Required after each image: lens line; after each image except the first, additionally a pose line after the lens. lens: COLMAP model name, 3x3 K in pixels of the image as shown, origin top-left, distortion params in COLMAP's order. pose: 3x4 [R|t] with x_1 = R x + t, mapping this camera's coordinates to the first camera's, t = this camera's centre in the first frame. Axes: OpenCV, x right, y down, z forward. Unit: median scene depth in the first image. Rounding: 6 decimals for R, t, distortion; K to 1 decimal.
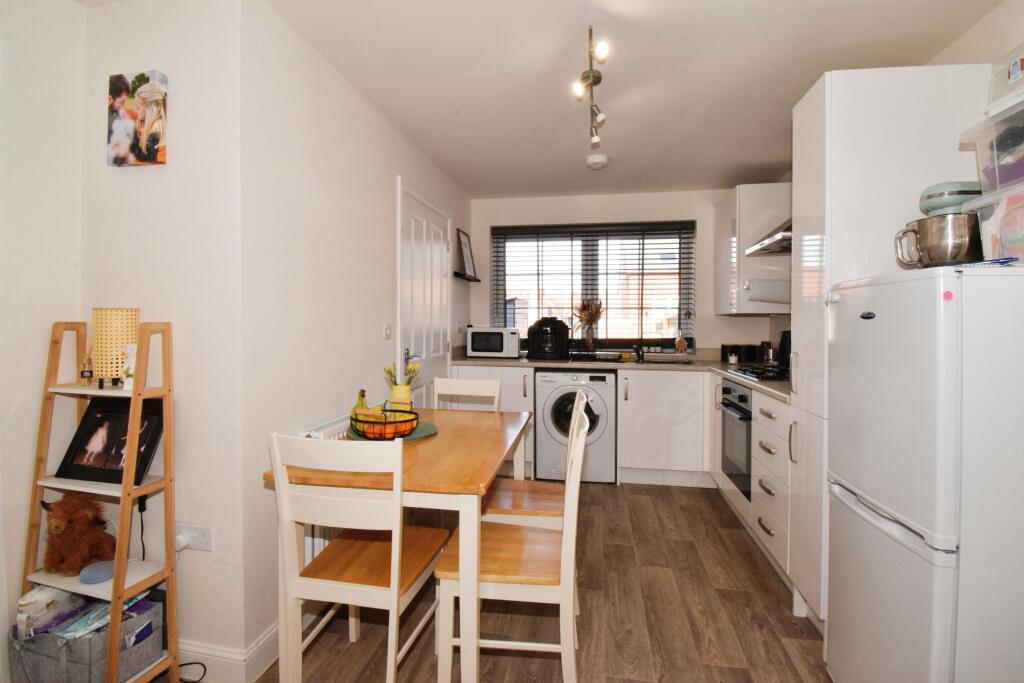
lens RADIAL K [[477.1, 0, 518.2], [0, 477.1, 313.2], [0, 0, 1]] dist [0.001830, -0.000194]
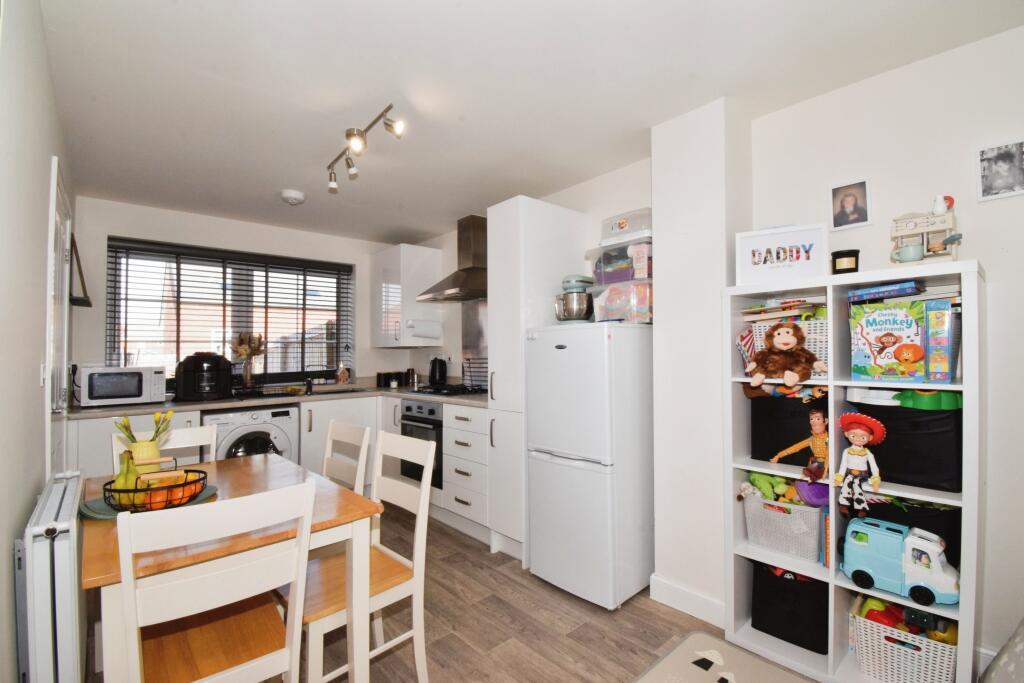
lens RADIAL K [[457.6, 0, 507.3], [0, 457.6, 335.9], [0, 0, 1]] dist [0.002201, -0.000032]
pose [[0.633972, 0.011195, 0.773275, -0.269142], [0.006681, 0.999779, -0.019952, -0.001617], [-0.773327, 0.017815, 0.633757, 0.037849]]
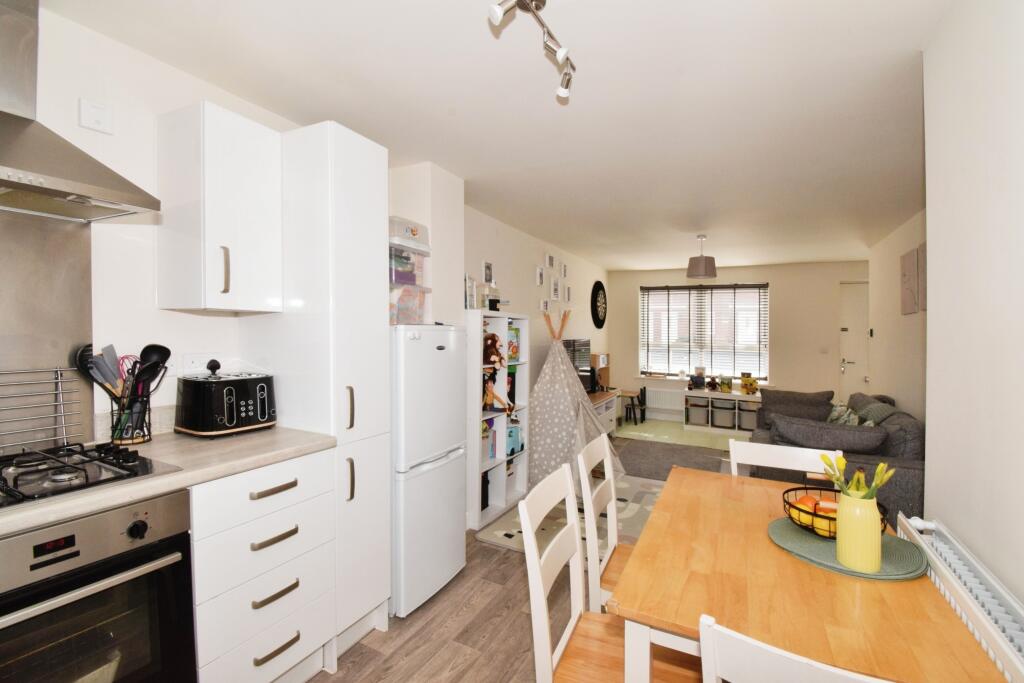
lens RADIAL K [[457.6, 0, 507.3], [0, 457.6, 335.9], [0, 0, 1]] dist [0.002201, -0.000032]
pose [[-0.948133, -0.010188, 0.317710, -0.006286], [-0.015819, 0.999760, -0.015148, -0.005666], [-0.317479, -0.019388, -0.948067, 0.980843]]
